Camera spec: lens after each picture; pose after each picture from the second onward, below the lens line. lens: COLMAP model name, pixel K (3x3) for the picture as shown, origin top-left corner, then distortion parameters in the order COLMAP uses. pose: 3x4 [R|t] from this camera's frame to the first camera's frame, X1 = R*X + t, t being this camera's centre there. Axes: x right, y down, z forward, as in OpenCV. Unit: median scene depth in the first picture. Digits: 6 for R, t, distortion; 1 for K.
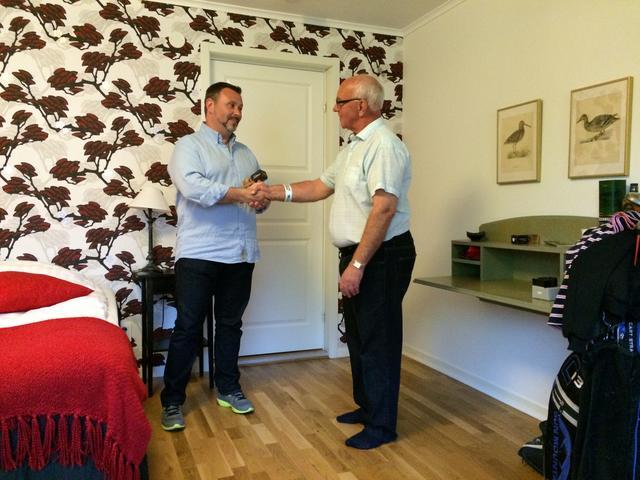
lens RADIAL K [[545.9, 0, 320.0], [0, 545.9, 240.0], [0, 0, 1]] dist [0.088306, -0.111295]
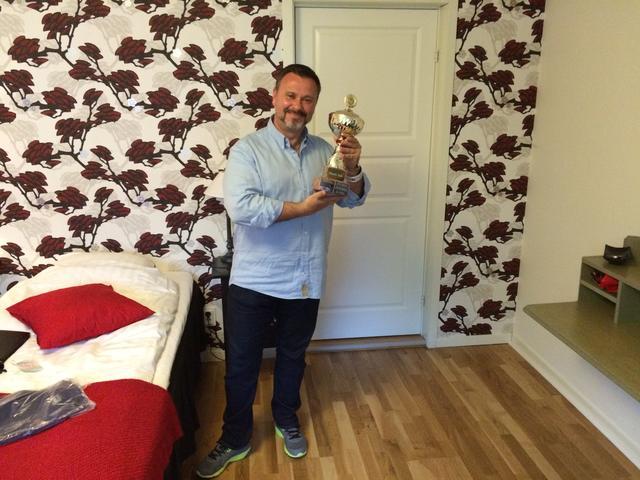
lens RADIAL K [[545.9, 0, 320.0], [0, 545.9, 240.0], [0, 0, 1]] dist [0.088306, -0.111295]
pose [[0.969504, 0.058471, -0.237998, 0.061234], [-0.006946, 0.977288, 0.211801, -0.176421], [0.244977, -0.203688, 0.947891, 0.160171]]
